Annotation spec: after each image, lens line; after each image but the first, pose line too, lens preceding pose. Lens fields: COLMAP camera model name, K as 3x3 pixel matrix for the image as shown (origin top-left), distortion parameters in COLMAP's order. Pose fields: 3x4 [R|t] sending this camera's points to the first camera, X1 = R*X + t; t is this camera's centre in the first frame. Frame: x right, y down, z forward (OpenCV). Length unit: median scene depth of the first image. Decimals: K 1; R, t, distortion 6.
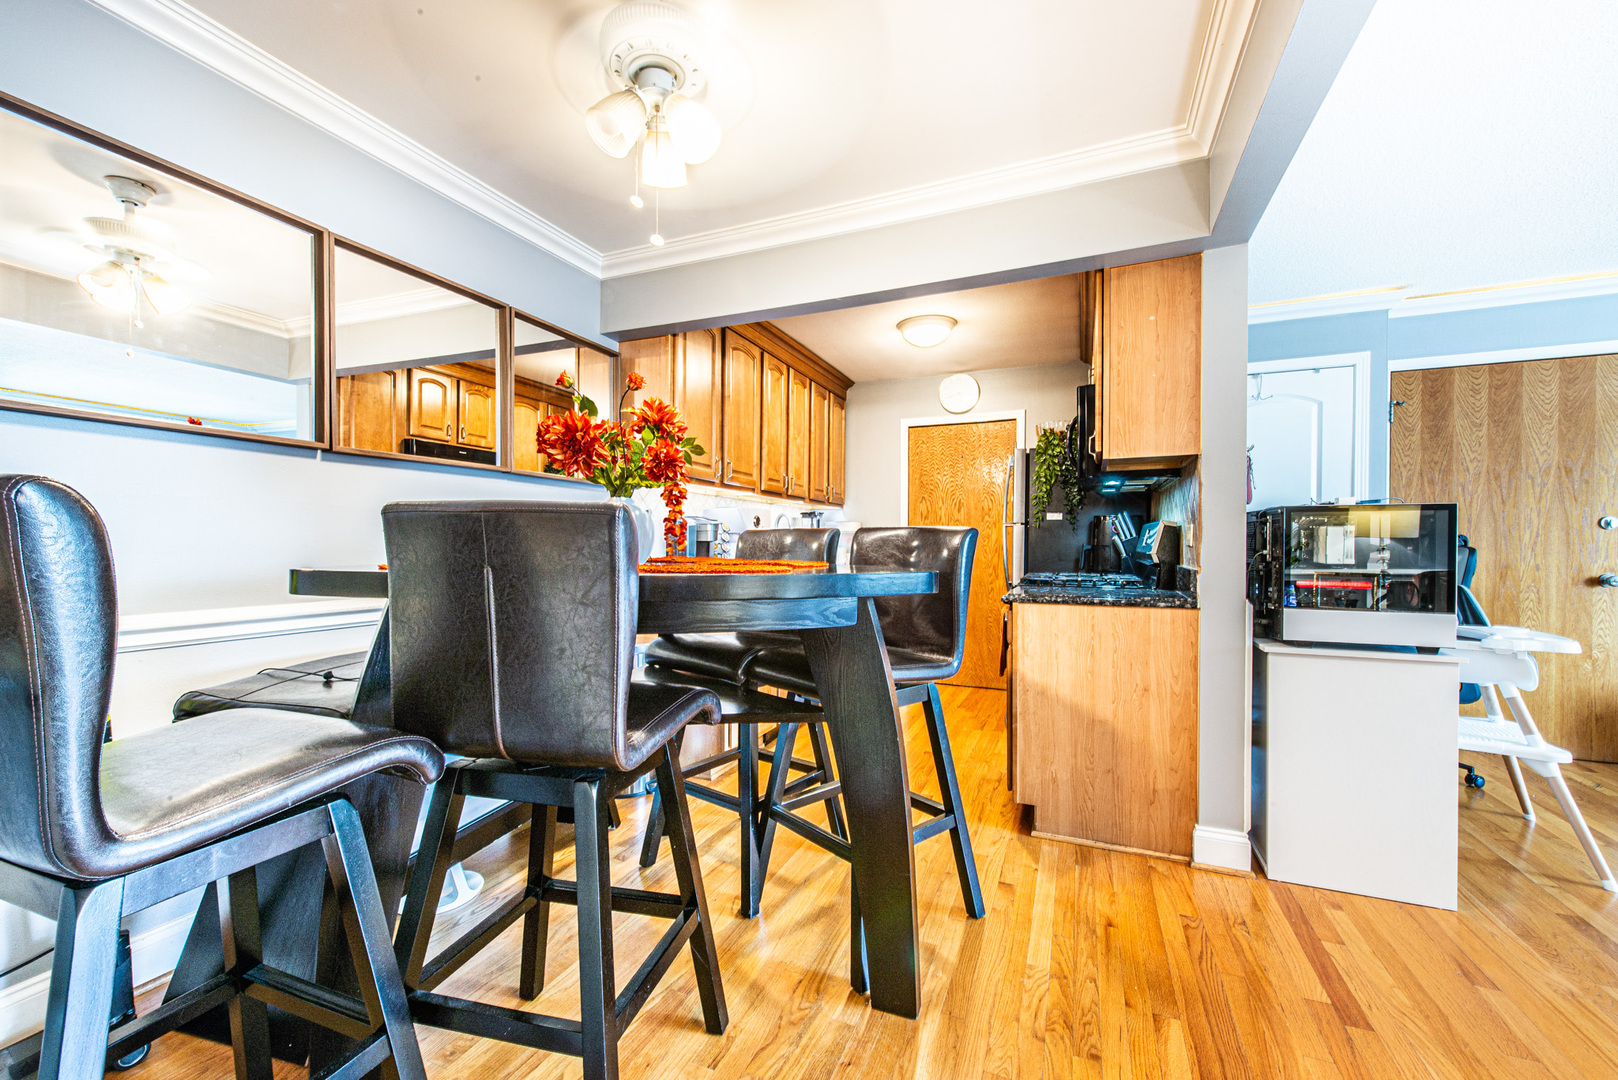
lens RADIAL K [[638.5, 0, 809.0], [0, 638.5, 540.0], [0, 0, 1]] dist [0.016398, -0.005803]
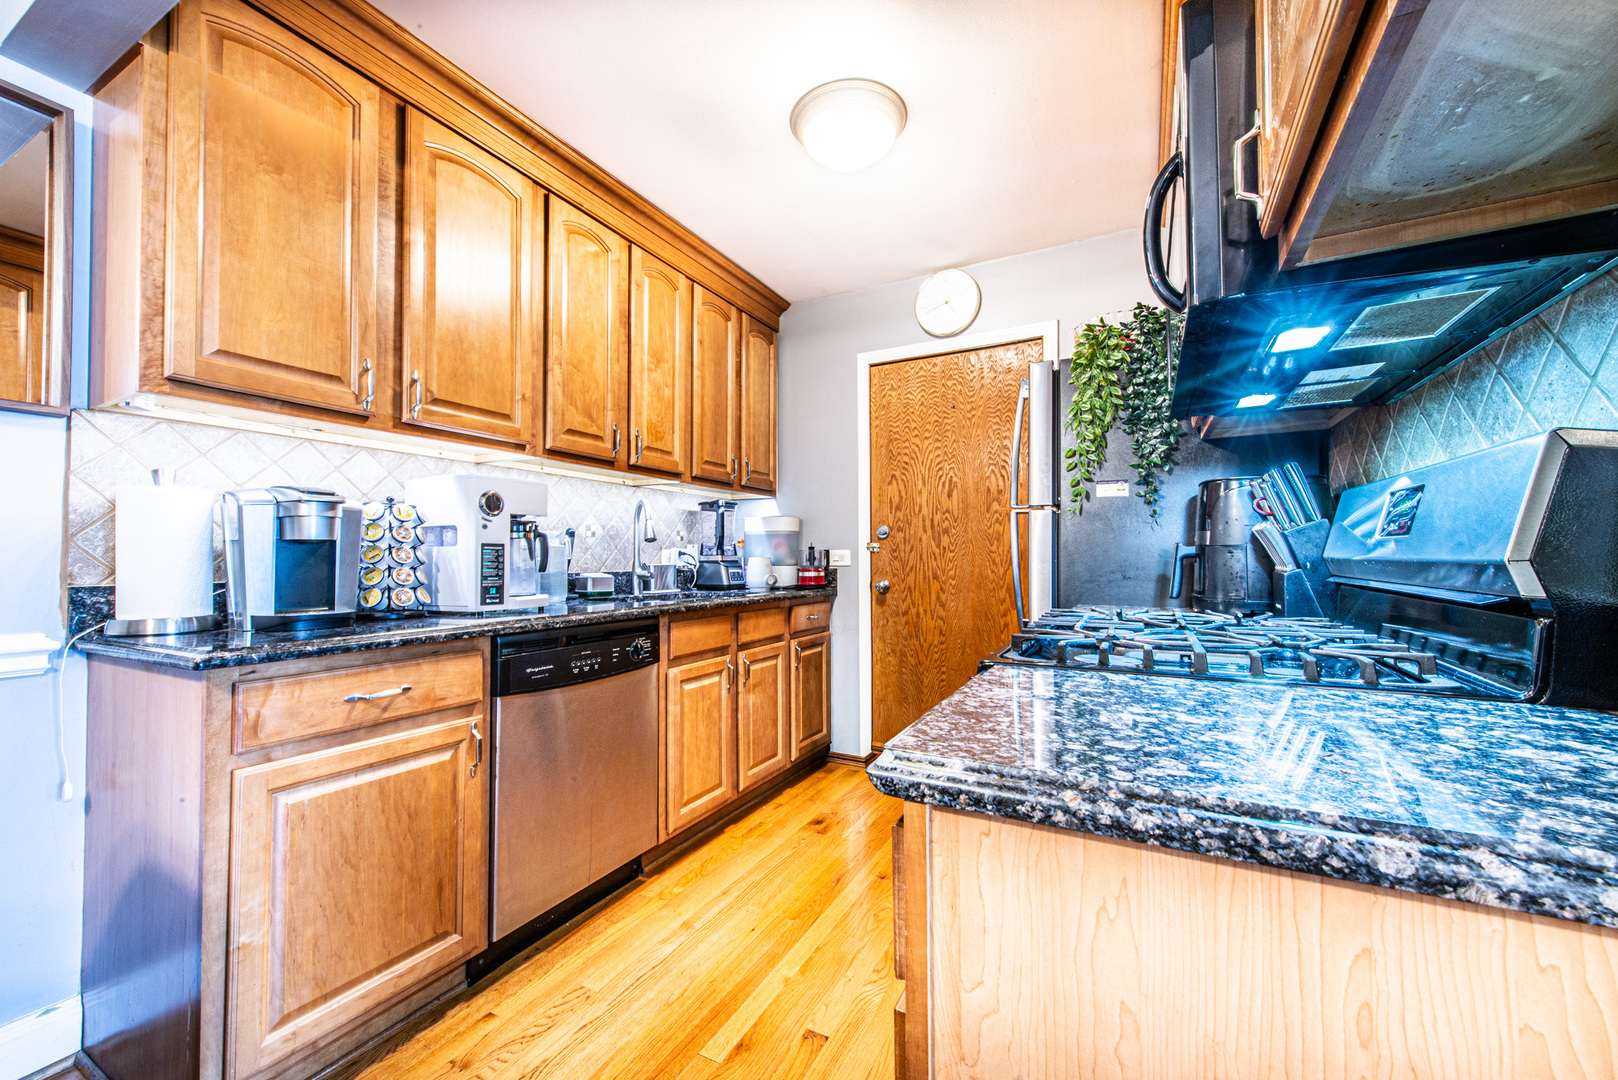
lens RADIAL K [[638.5, 0, 809.0], [0, 638.5, 540.0], [0, 0, 1]] dist [0.016398, -0.005803]
pose [[0.996917, -0.007815, -0.078079, 0.185495], [0.006116, 0.999740, -0.021969, 0.011391], [0.078231, 0.021424, 0.996705, 0.481322]]
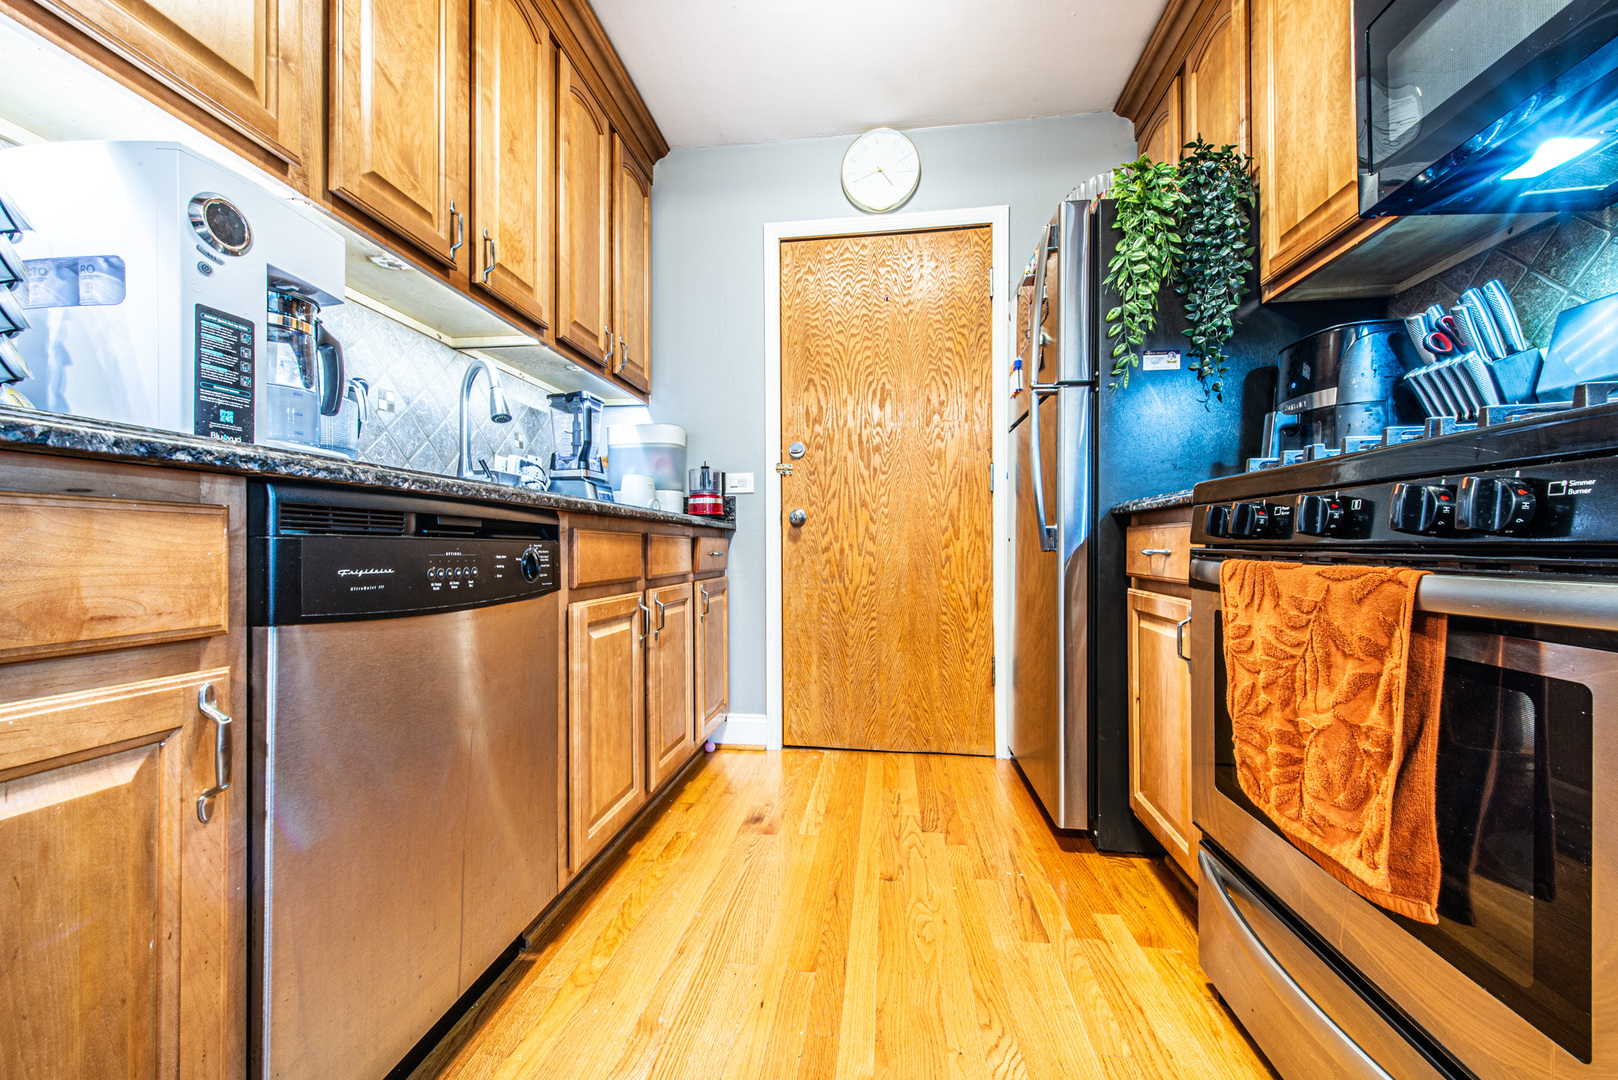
lens RADIAL K [[638.5, 0, 809.0], [0, 638.5, 540.0], [0, 0, 1]] dist [0.016398, -0.005803]
pose [[0.960276, -0.003983, 0.279022, 0.048143], [0.006334, 0.999952, -0.007525, 0.079326], [-0.278978, 0.008993, 0.960255, 0.665839]]
